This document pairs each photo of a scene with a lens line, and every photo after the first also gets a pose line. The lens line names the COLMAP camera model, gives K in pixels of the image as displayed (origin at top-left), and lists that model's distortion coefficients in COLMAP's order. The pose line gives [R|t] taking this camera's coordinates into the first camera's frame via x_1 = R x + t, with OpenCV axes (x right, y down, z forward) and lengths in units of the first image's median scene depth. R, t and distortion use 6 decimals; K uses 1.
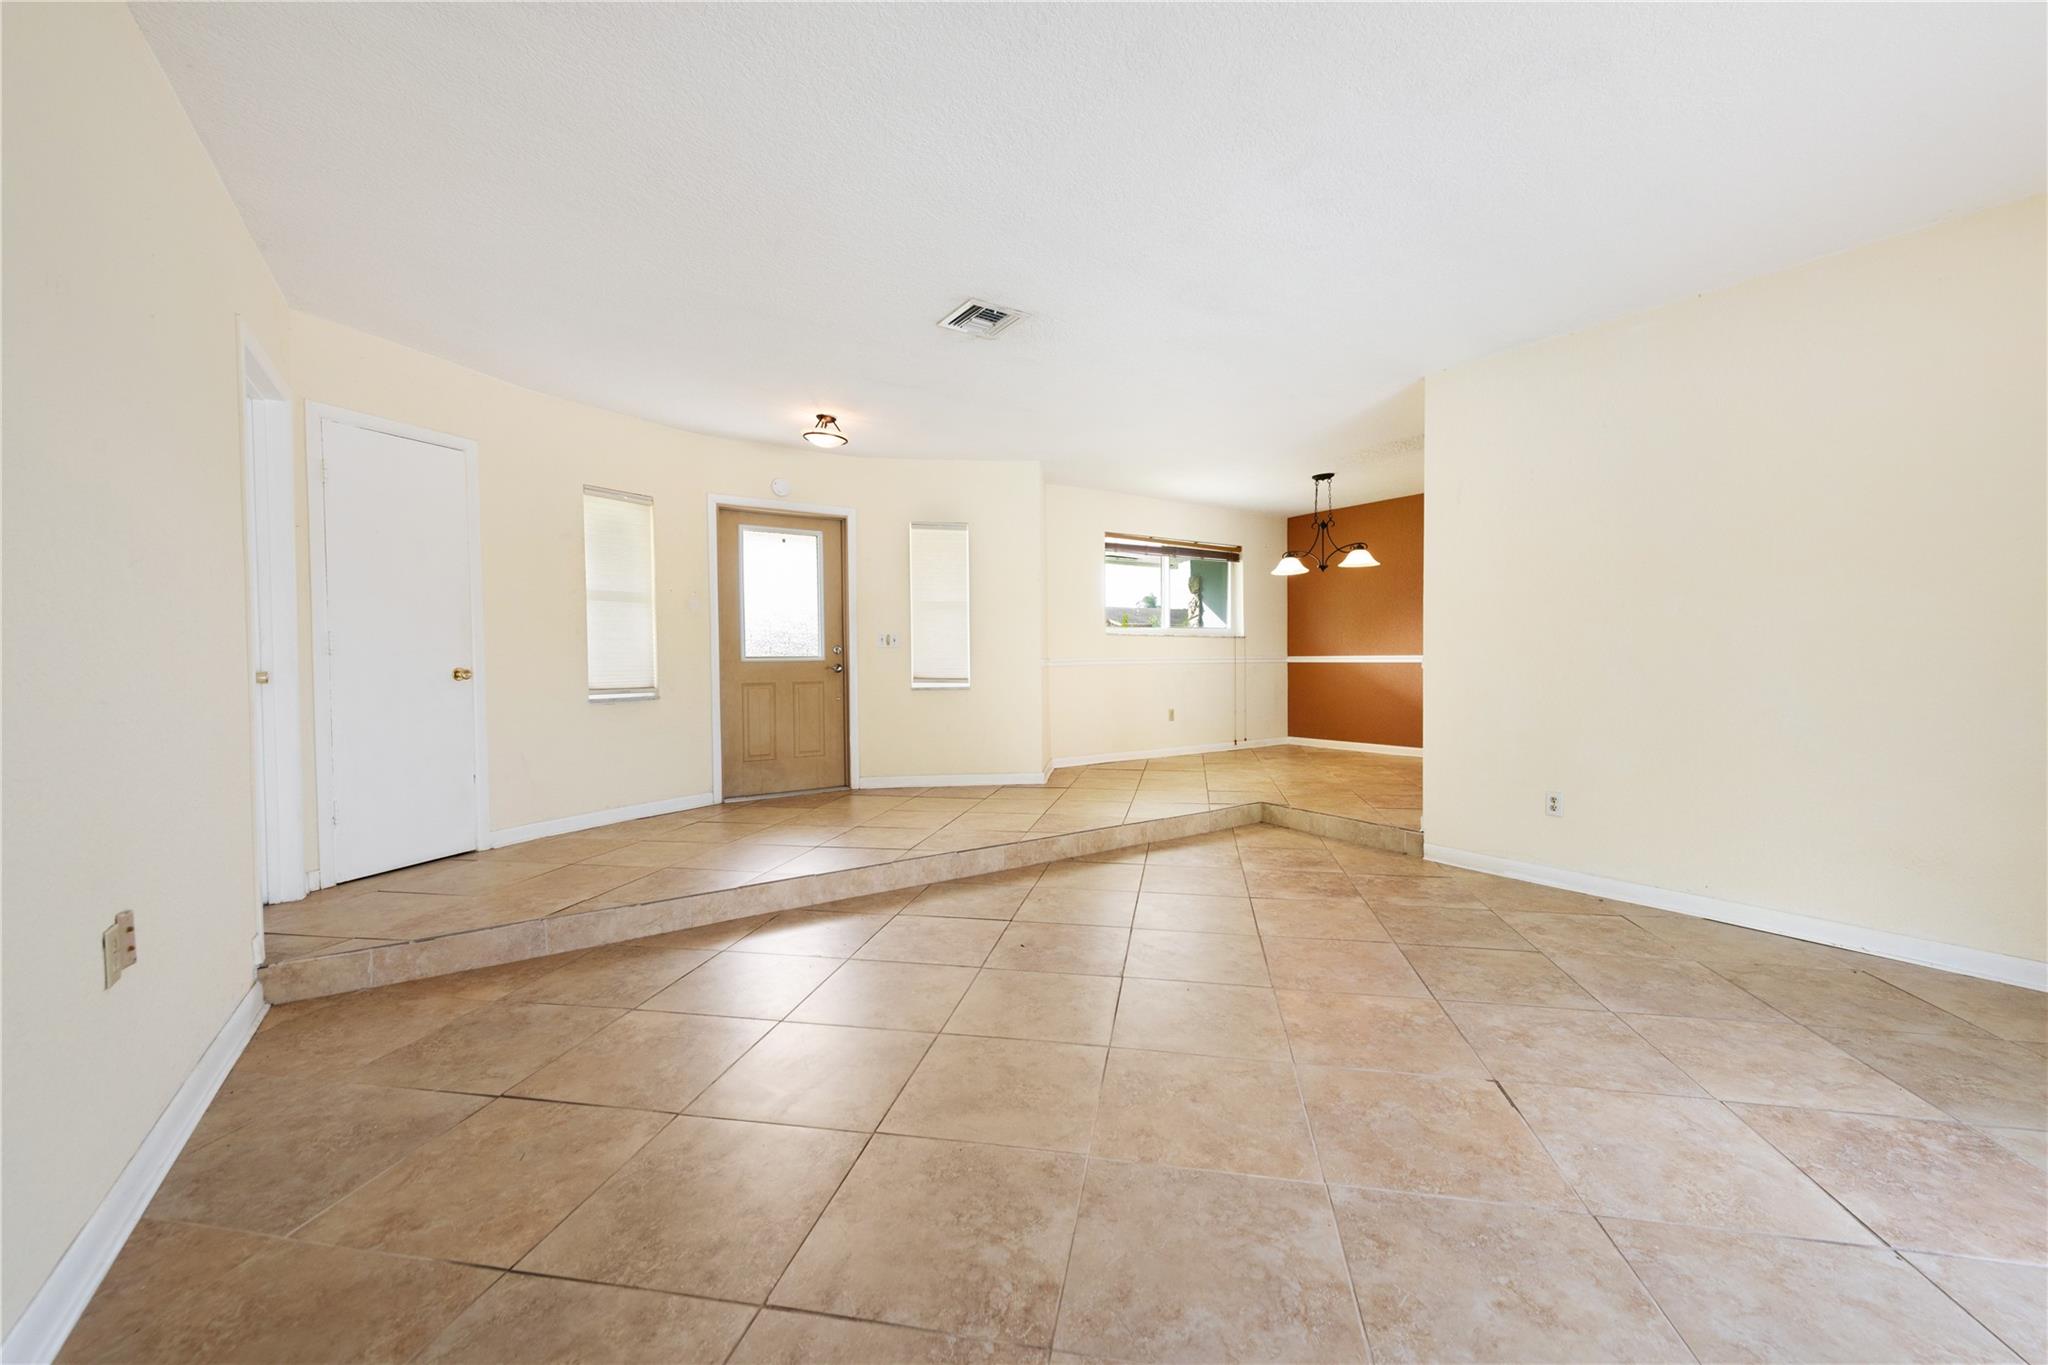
lens RADIAL K [[830.1, 0, 1046.1], [0, 830.1, 684.7], [0, 0, 1]] dist [0.001384, -0.000198]
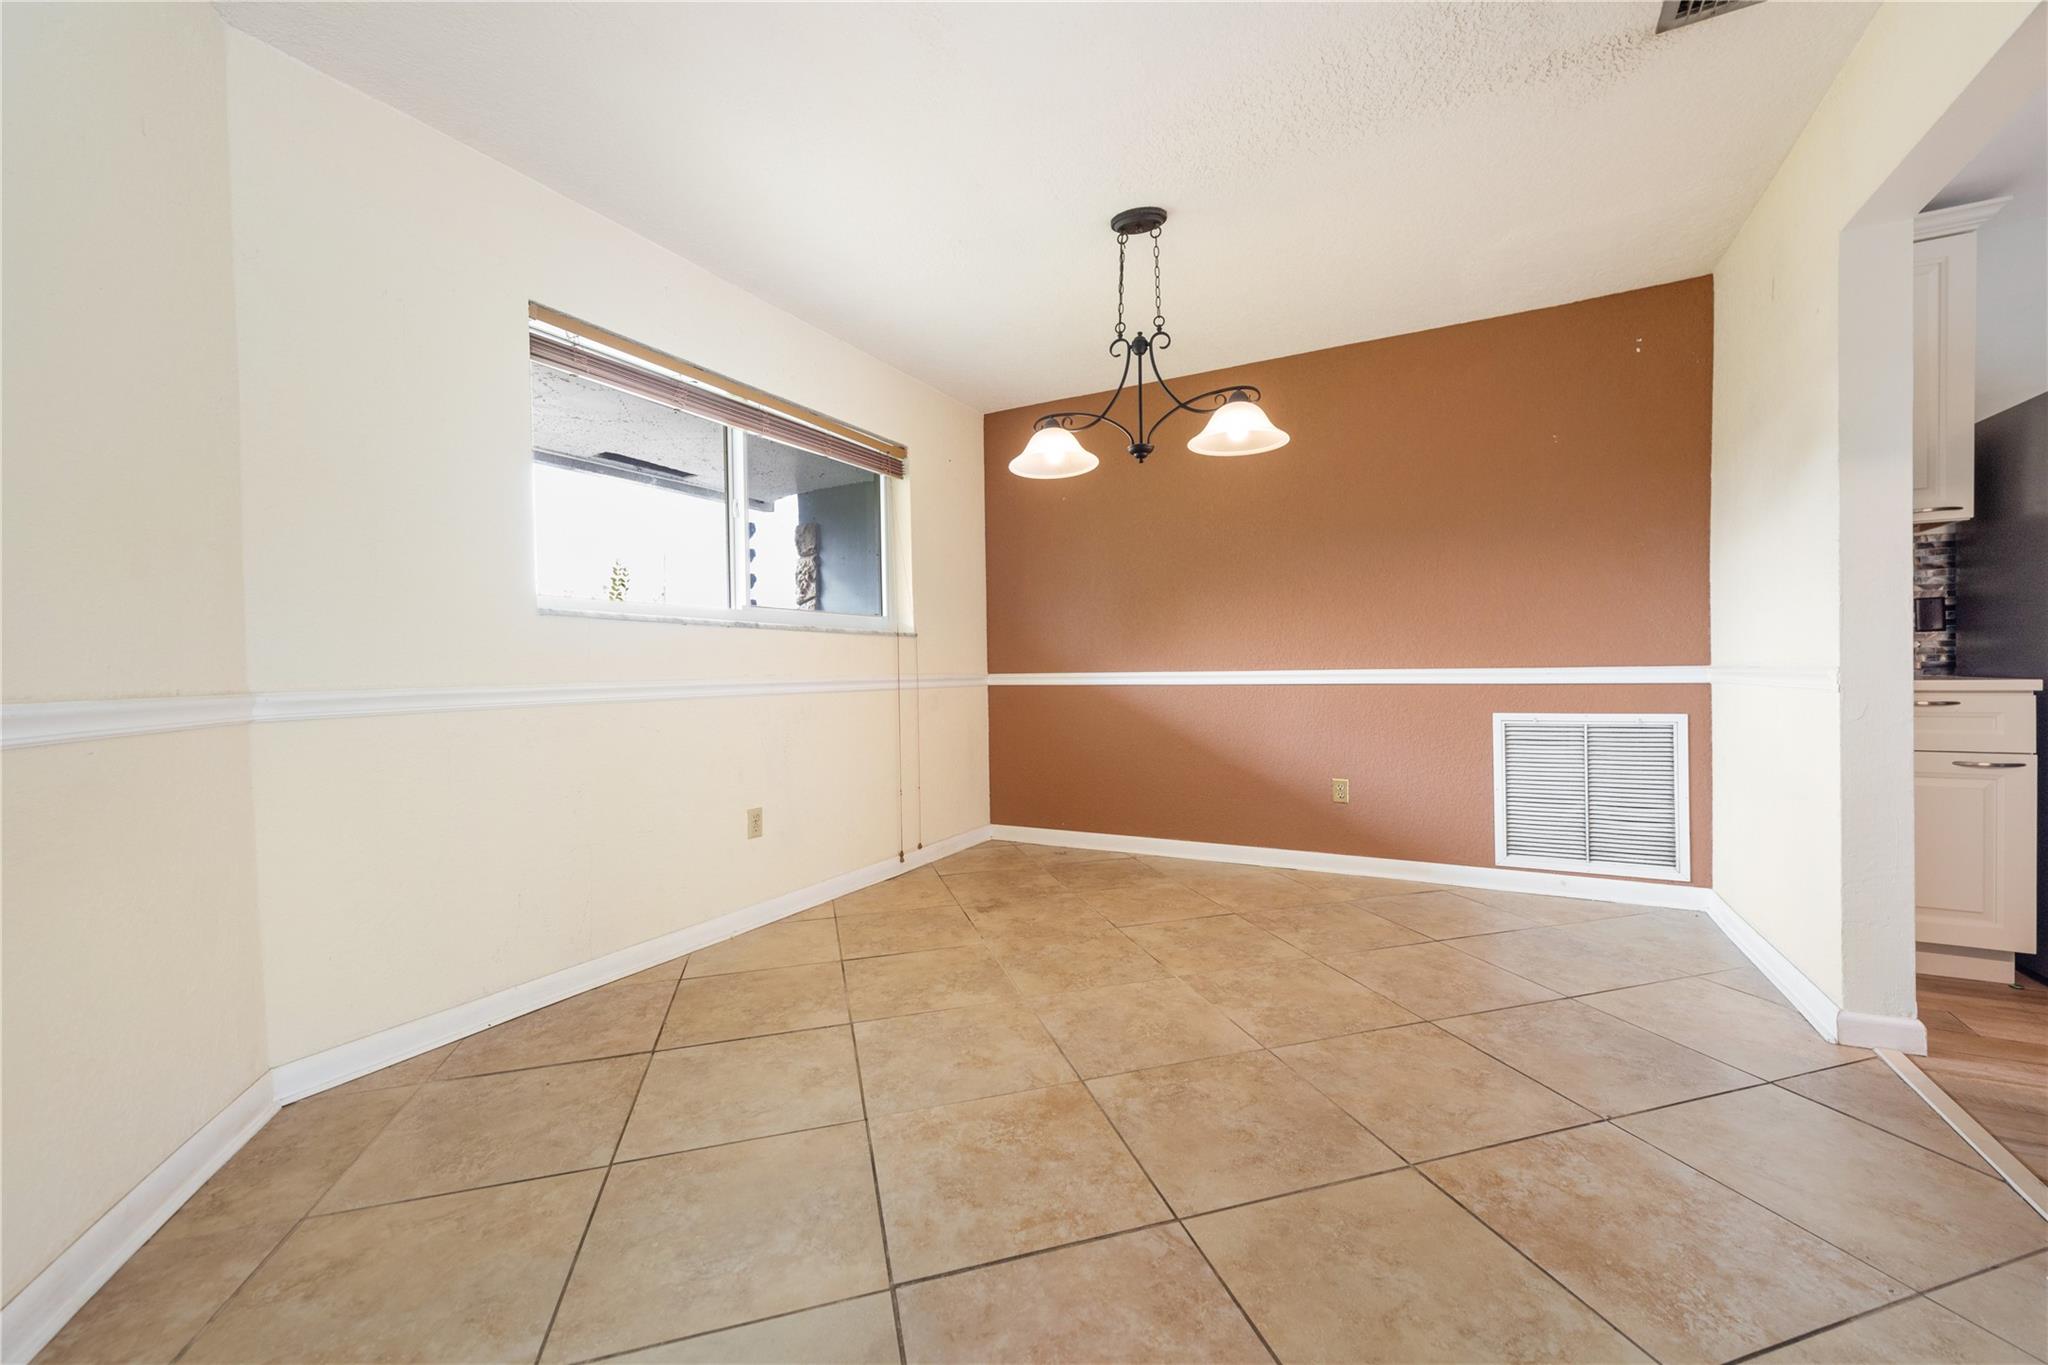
lens RADIAL K [[830.1, 0, 1046.1], [0, 830.1, 684.7], [0, 0, 1]] dist [0.001384, -0.000198]
pose [[0.895645, -0.010534, 0.444645, 0.091704], [0.019297, 0.999698, -0.015184, -0.019317], [-0.444351, 0.022180, 0.895578, 0.532756]]
